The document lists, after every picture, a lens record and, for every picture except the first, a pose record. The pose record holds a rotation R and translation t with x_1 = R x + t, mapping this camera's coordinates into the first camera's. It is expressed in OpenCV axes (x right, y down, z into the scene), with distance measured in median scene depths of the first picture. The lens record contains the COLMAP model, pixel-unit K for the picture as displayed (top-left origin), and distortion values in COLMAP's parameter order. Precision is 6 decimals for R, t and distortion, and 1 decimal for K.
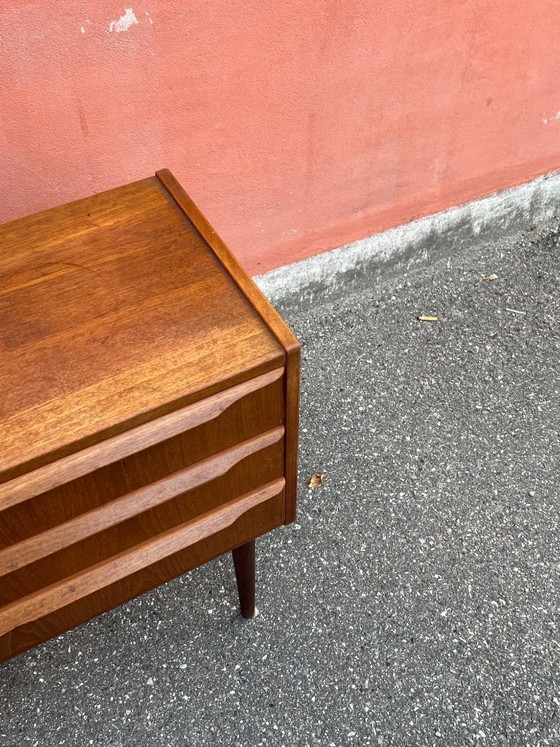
lens RADIAL K [[799.5, 0, 282.4], [0, 799.5, 362.9], [0, 0, 1]] dist [0.012300, 0.000000]
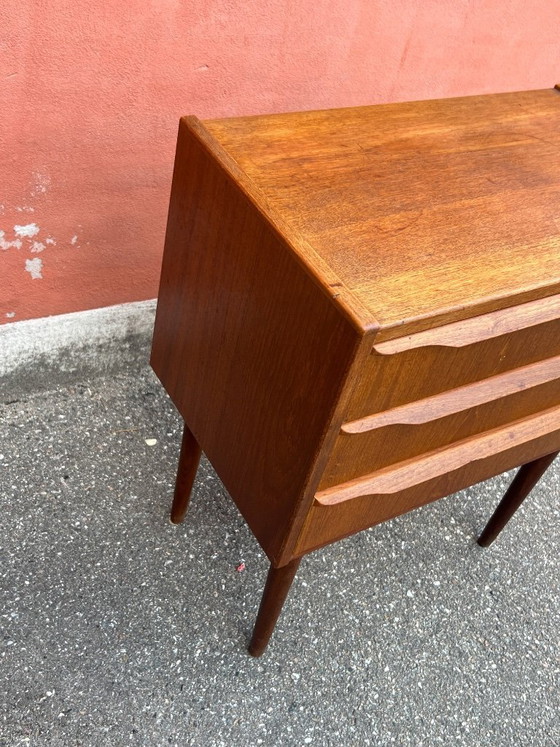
lens RADIAL K [[799.5, 0, 280.5], [0, 799.5, 368.7], [0, 0, 1]] dist [0.012300, 0.000000]
pose [[0.979411, 0.119183, 0.162937, -0.501964], [-0.103342, 0.989351, -0.102491, 0.227406], [-0.173417, 0.083542, 0.981299, 0.012901]]
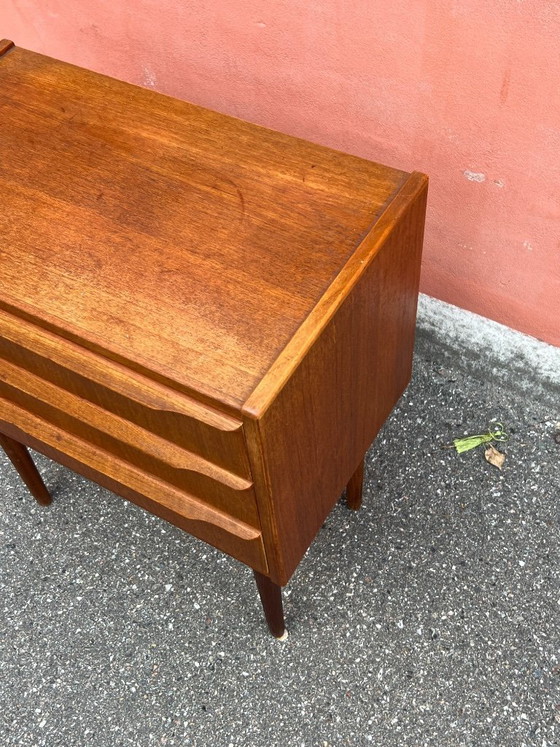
lens RADIAL K [[886.6, 0, 268.6], [0, 886.6, 365.0], [0, 0, 1]] dist [0.023296, 0.000000]
pose [[0.494975, 0.666941, -0.556946, 0.313489], [-0.605404, 0.724493, 0.329538, -0.231138], [0.623286, 0.174064, 0.762375, 0.180690]]
